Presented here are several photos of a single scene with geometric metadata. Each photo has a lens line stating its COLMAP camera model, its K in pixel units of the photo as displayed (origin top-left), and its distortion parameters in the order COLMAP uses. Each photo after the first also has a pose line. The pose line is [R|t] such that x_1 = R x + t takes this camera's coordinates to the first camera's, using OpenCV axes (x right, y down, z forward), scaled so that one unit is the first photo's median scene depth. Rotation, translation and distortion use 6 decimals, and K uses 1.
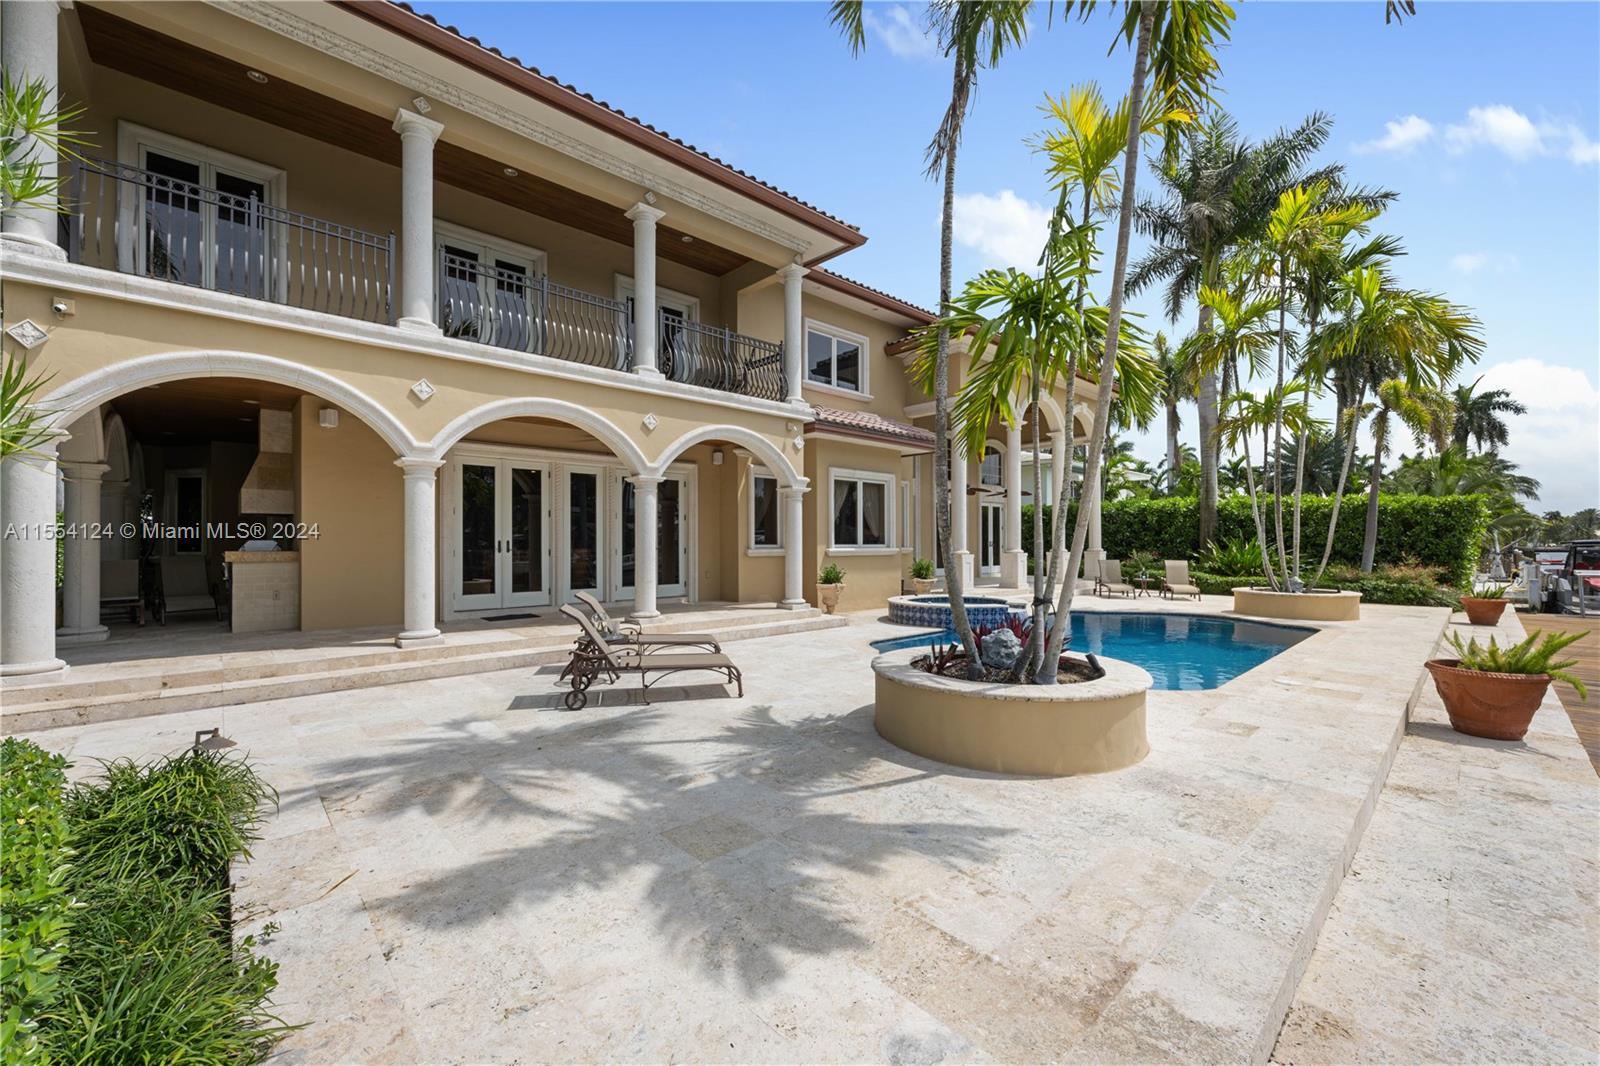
lens RADIAL K [[638.5, 0, 769.8], [0, 638.5, 532.2], [0, 0, 1]] dist [-0.001704, -0.000299]
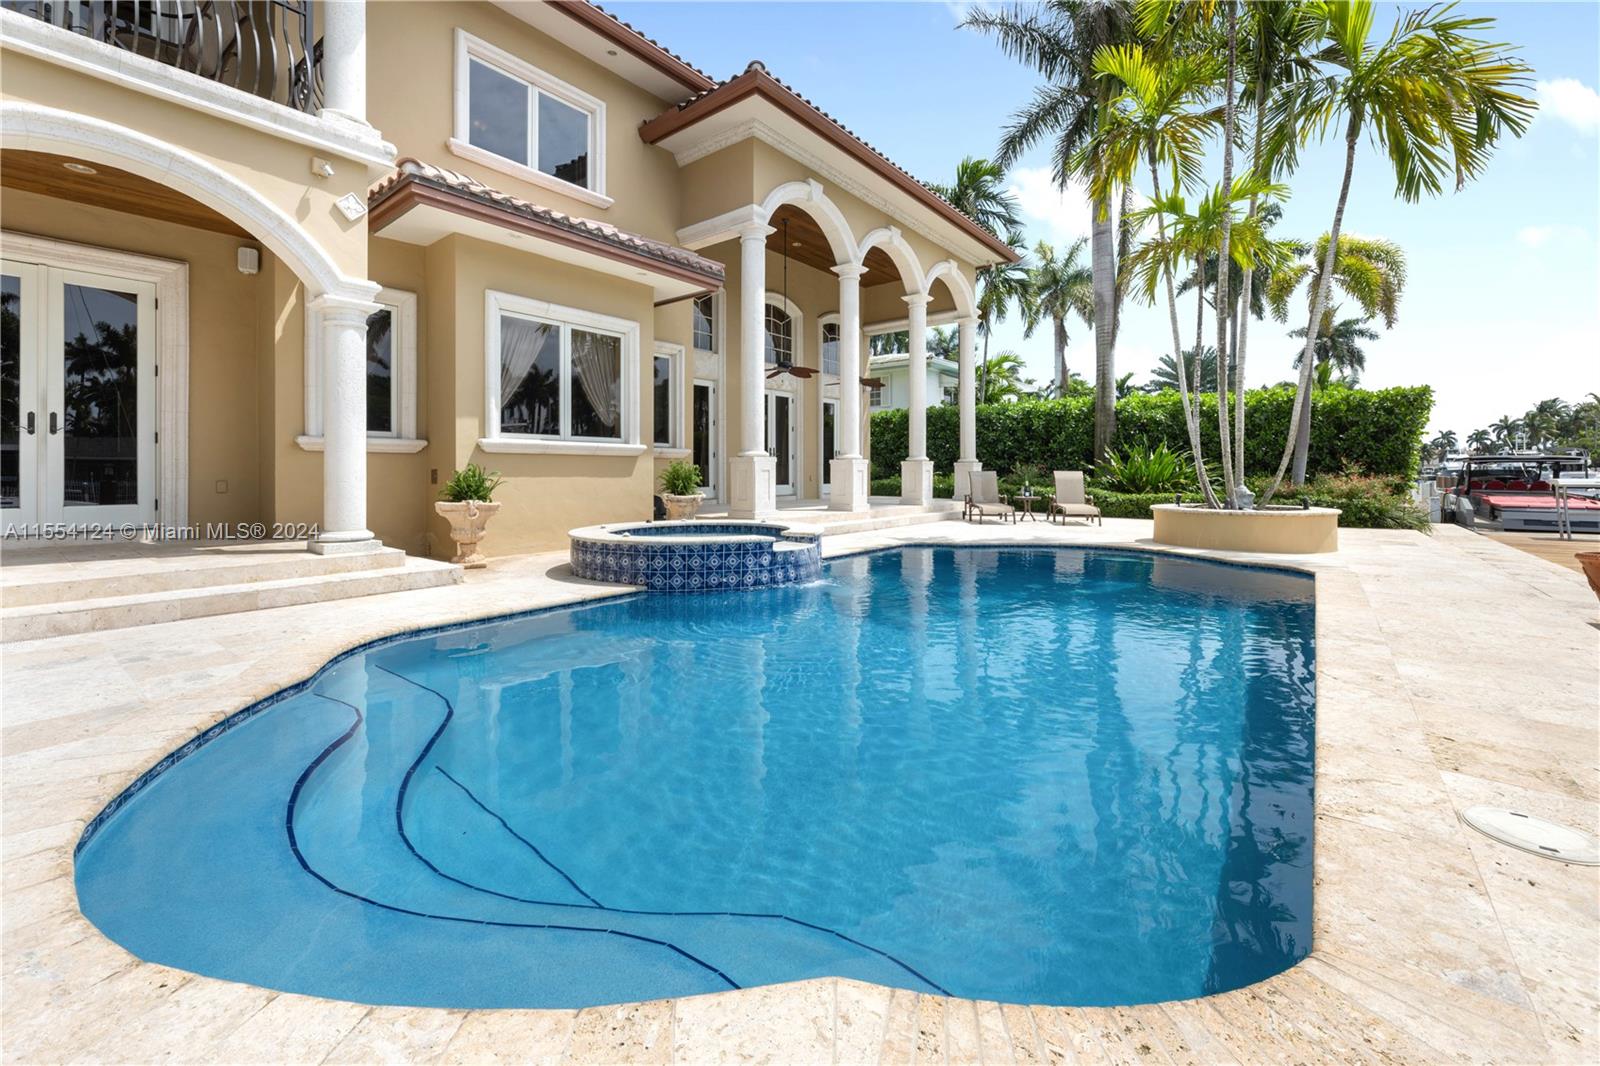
lens RADIAL K [[638.5, 0, 767.7], [0, 638.5, 467.7], [0, 0, 1]] dist [-0.001704, -0.000299]
pose [[0.990742, -0.001052, 0.135753, 0.228363], [0.000452, 0.999990, 0.004451, 0.042669], [-0.135757, -0.004348, 0.990733, 0.375117]]
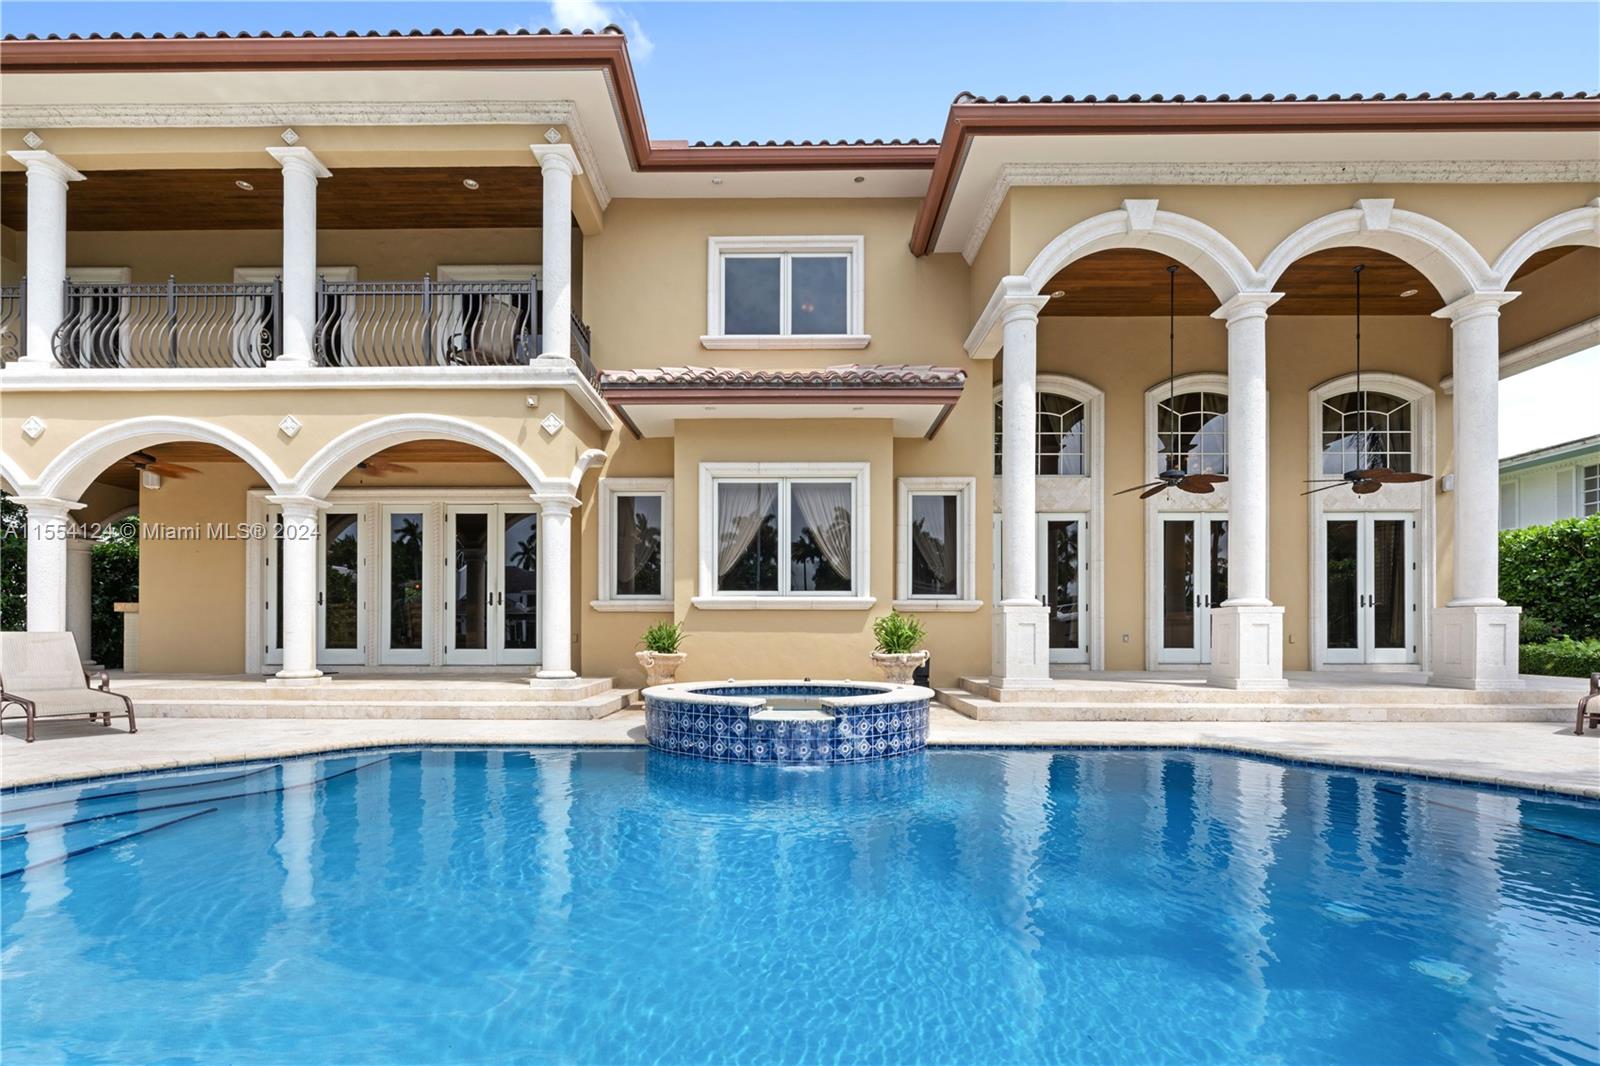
lens RADIAL K [[640.3, 0, 826.9], [0, 640.3, 634.0], [0, 0, 1]] dist [-0.002025, 0.000199]
pose [[0.740804, -0.006809, -0.671686, 0.523076], [0.008910, 0.999960, -0.000309, 0.054880], [0.671662, -0.005756, 0.740836, 0.556134]]
